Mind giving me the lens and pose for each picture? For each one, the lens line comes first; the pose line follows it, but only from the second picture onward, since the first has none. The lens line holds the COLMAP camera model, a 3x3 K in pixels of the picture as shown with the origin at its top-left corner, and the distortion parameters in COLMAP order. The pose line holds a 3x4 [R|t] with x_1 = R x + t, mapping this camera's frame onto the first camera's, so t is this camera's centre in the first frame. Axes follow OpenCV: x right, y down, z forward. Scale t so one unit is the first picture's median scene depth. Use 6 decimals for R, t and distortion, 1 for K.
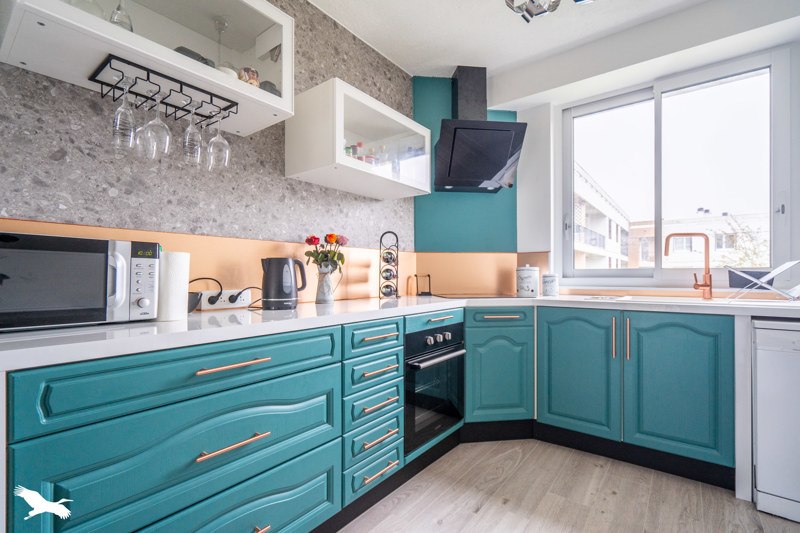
lens RADIAL K [[366.0, 0, 395.4], [0, 366.0, 269.8], [0, 0, 1]] dist [0.002099, 0.000092]
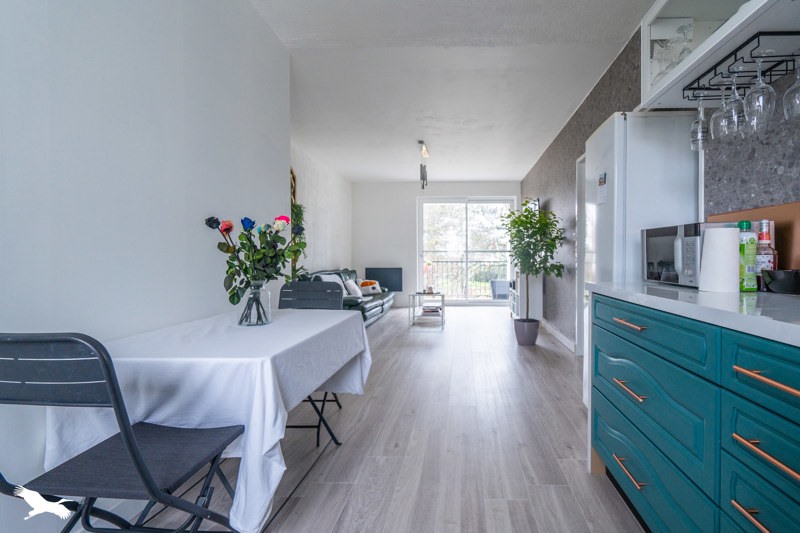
lens RADIAL K [[381.1, 0, 403.3], [0, 381.1, 259.2], [0, 0, 1]] dist [-0.002243, -0.000006]
pose [[-0.857360, -0.005096, -0.514692, 0.710520], [0.004461, 0.999840, -0.017332, 0.054815], [0.514698, -0.017156, -0.857200, 1.403193]]
